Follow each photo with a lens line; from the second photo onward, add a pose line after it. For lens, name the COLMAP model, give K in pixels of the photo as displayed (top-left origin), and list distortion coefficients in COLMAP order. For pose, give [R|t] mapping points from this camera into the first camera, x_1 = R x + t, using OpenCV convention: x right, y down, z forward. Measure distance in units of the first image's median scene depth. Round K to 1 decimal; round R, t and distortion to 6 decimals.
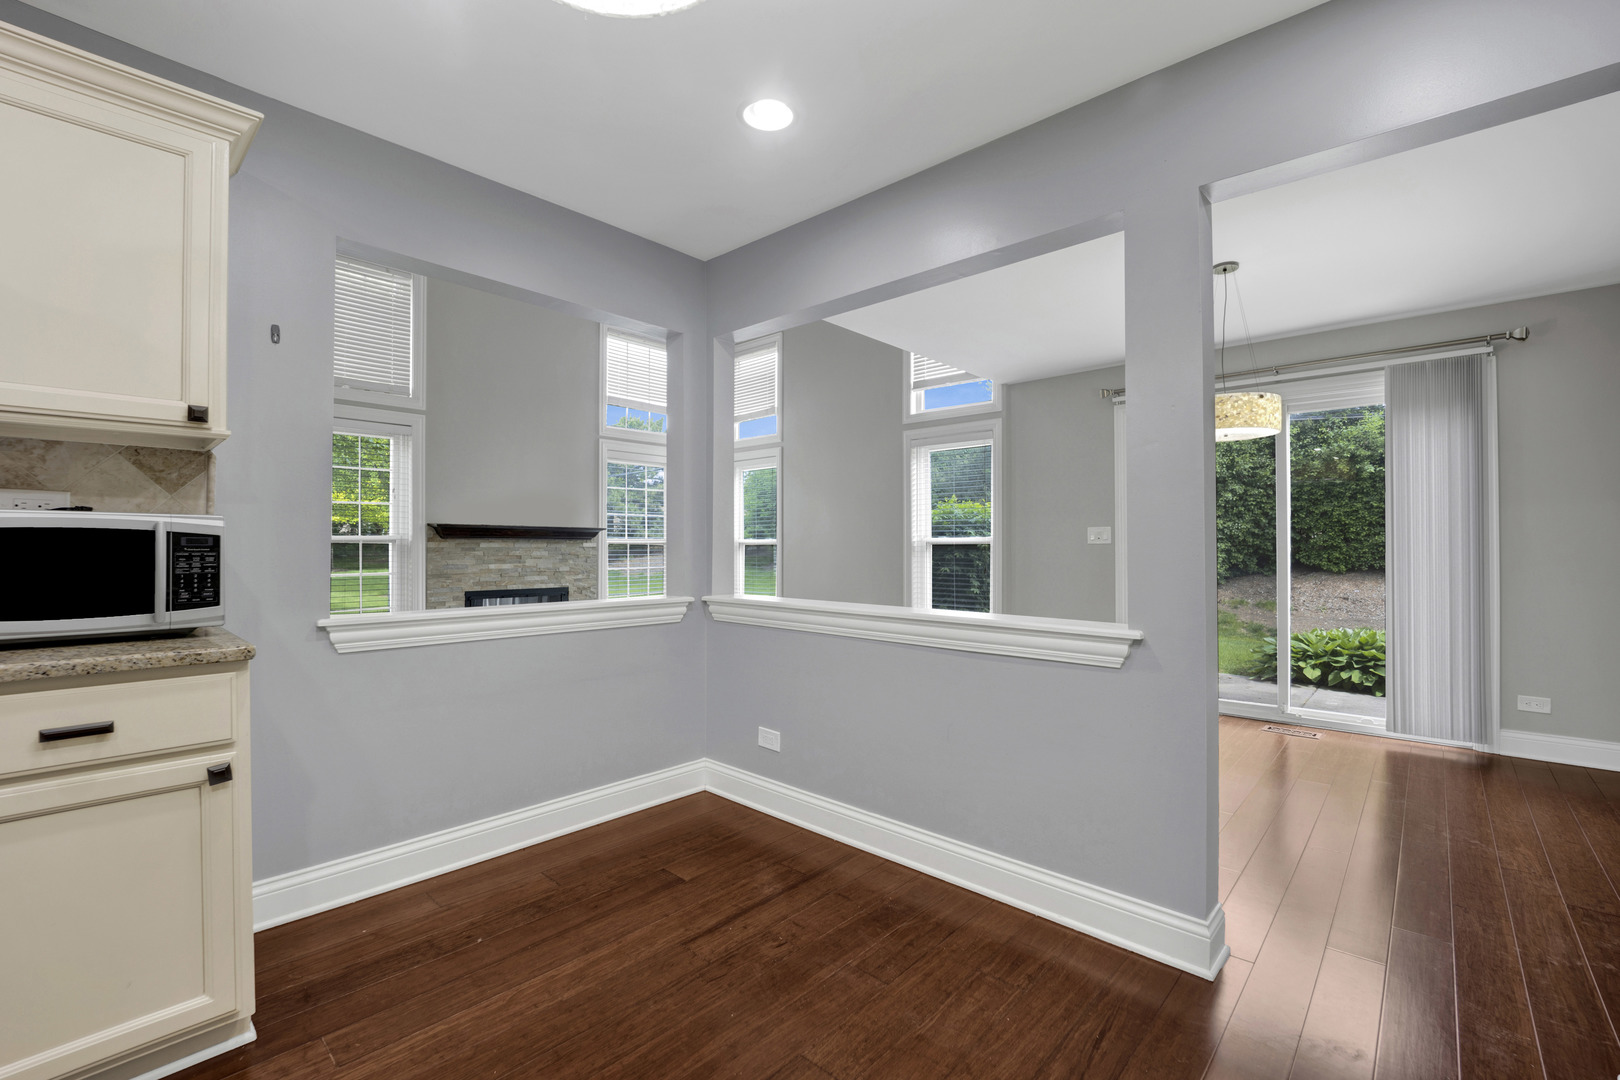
lens RADIAL K [[679.6, 0, 813.0], [0, 679.6, 545.9], [0, 0, 1]] dist [-0.017418, 0.000016]
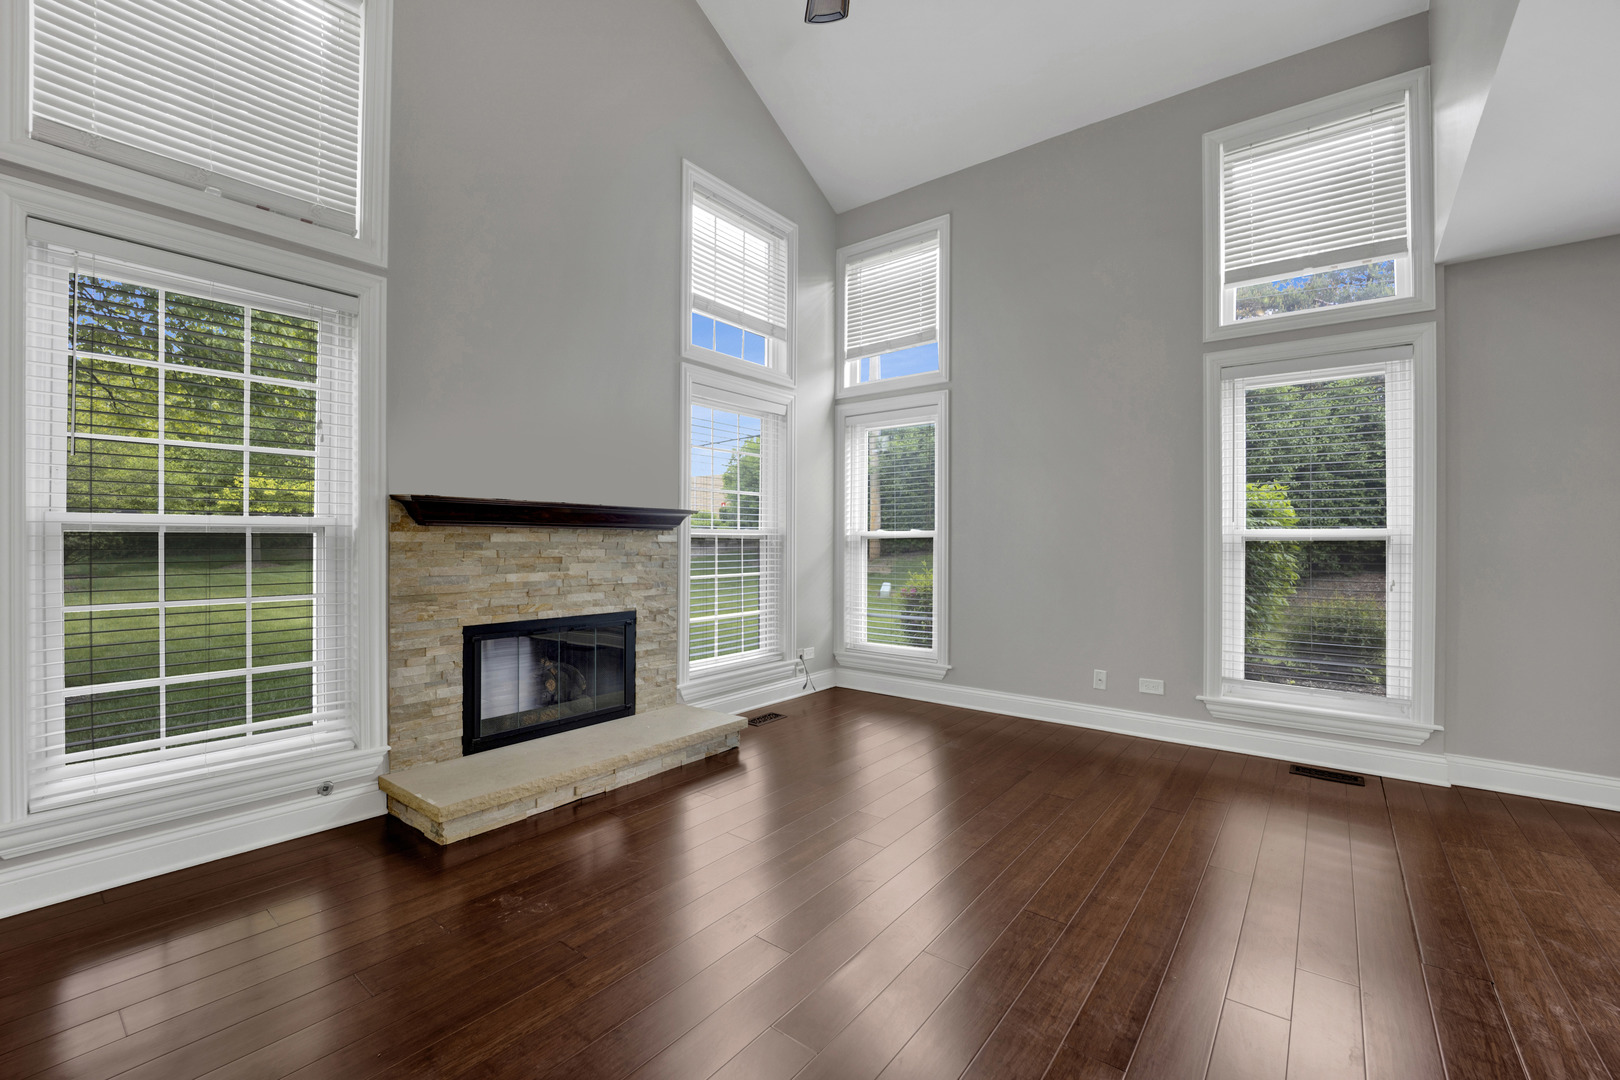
lens RADIAL K [[665.5, 0, 809.9], [0, 665.5, 545.0], [0, 0, 1]] dist [-0.022311, -0.000138]
pose [[0.997571, 0.003622, 0.069566, -0.271047], [-0.004130, 0.999966, 0.007164, -0.000533], [-0.069537, -0.007434, 0.997552, 0.451983]]
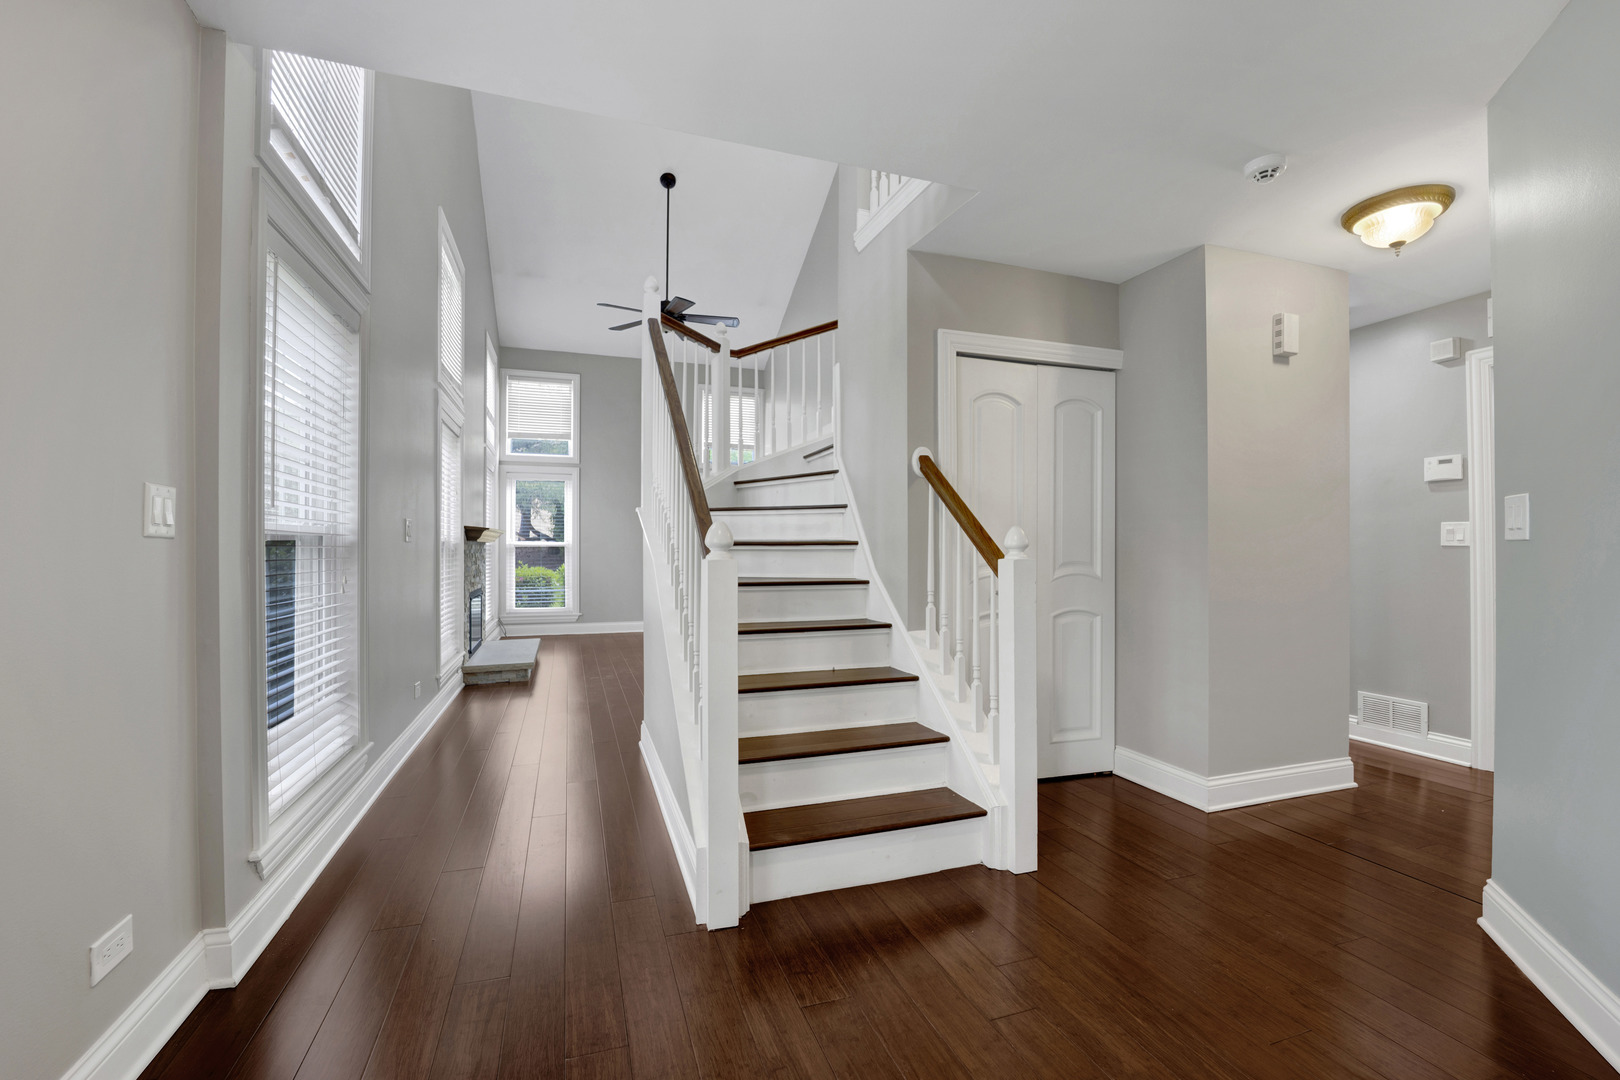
lens RADIAL K [[665.5, 0, 809.9], [0, 665.5, 545.0], [0, 0, 1]] dist [-0.022311, -0.000138]
pose [[0.486704, 0.003703, 0.873559, -1.094047], [-0.002512, 0.999993, -0.002840, -0.003788], [-0.873563, -0.000812, 0.486710, 0.052443]]
